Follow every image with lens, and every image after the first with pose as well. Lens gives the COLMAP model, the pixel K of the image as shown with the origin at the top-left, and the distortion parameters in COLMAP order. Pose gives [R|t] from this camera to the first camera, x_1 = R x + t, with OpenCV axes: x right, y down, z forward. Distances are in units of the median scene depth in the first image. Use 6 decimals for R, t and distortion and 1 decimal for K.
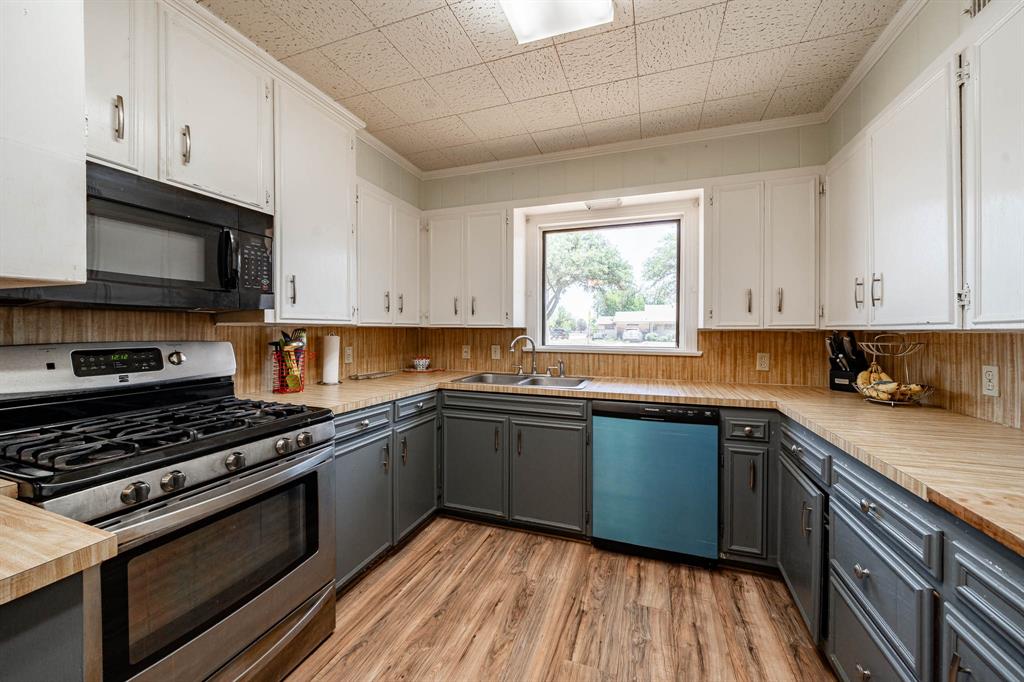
lens RADIAL K [[415.8, 0, 475.7], [0, 415.8, 336.2], [0, 0, 1]] dist [-0.000879, -0.001338]
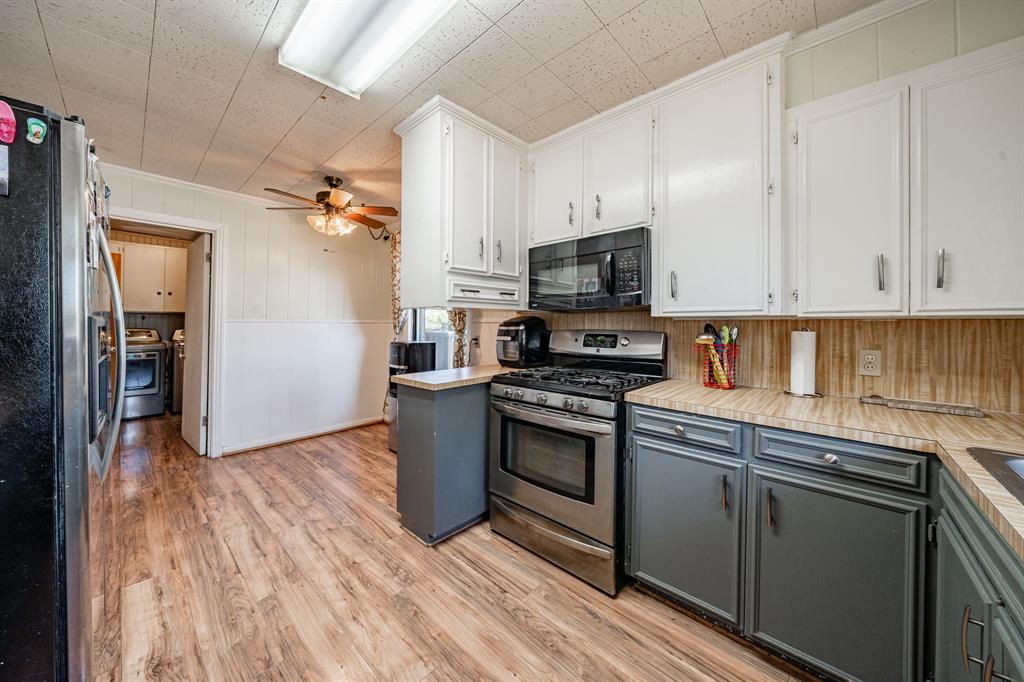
lens RADIAL K [[353.4, 0, 512.2], [0, 353.4, 325.9], [0, 0, 1]] dist [-0.008427, 0.000010]
pose [[-0.352459, -0.007057, -0.935801, 0.477052], [-0.027433, 0.999620, 0.002795, 0.002125], [0.935425, 0.026657, -0.352518, 0.813799]]
